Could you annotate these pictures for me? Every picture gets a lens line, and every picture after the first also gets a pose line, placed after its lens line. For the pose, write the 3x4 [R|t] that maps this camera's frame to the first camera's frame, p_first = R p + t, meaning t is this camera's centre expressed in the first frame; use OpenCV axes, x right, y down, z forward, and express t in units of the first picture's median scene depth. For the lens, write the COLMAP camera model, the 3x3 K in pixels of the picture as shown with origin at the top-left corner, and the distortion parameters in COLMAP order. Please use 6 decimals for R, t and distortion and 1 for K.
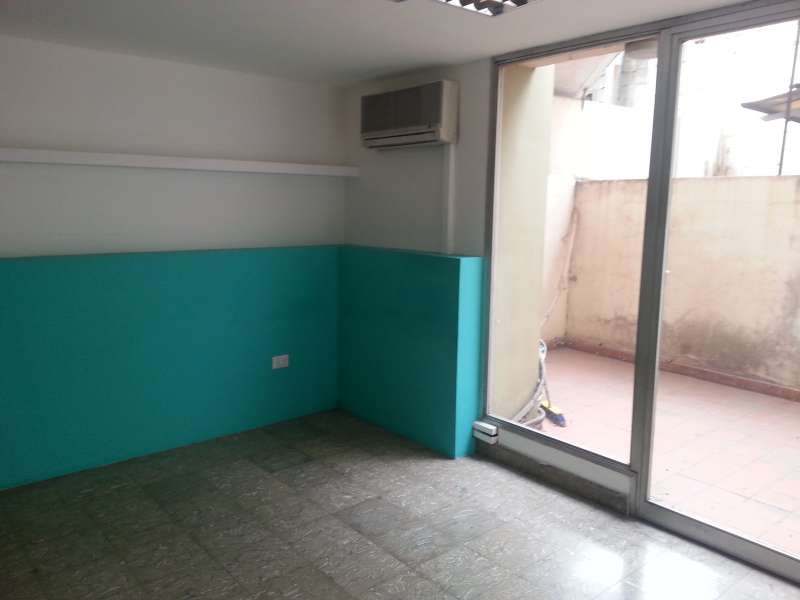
lens RADIAL K [[646.3, 0, 400.0], [0, 646.3, 300.0], [0, 0, 1]] dist [0.114000, -0.163291]
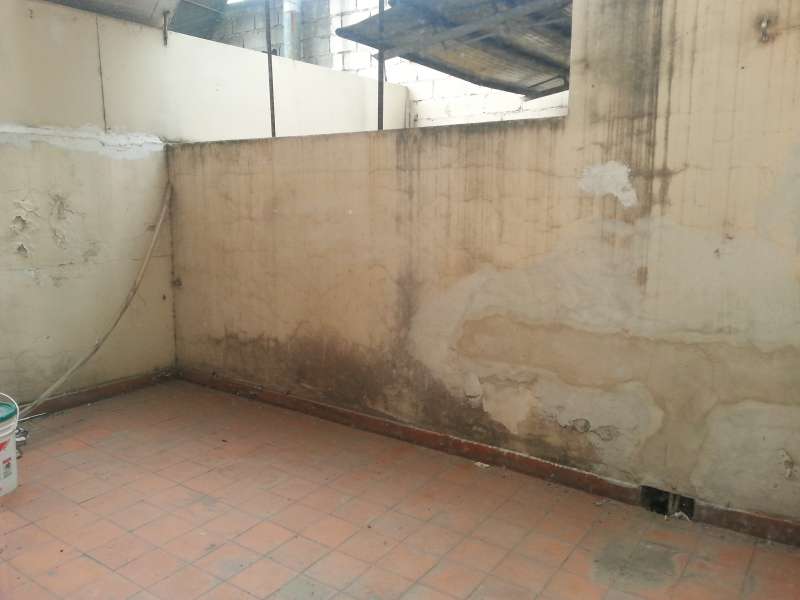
lens RADIAL K [[646.3, 0, 400.0], [0, 646.3, 300.0], [0, 0, 1]] dist [0.114000, -0.163291]
pose [[0.966299, -0.056661, 0.251108, 0.366043], [0.053504, 0.998379, 0.019387, -0.017173], [-0.251800, -0.005299, 0.967765, 0.281914]]
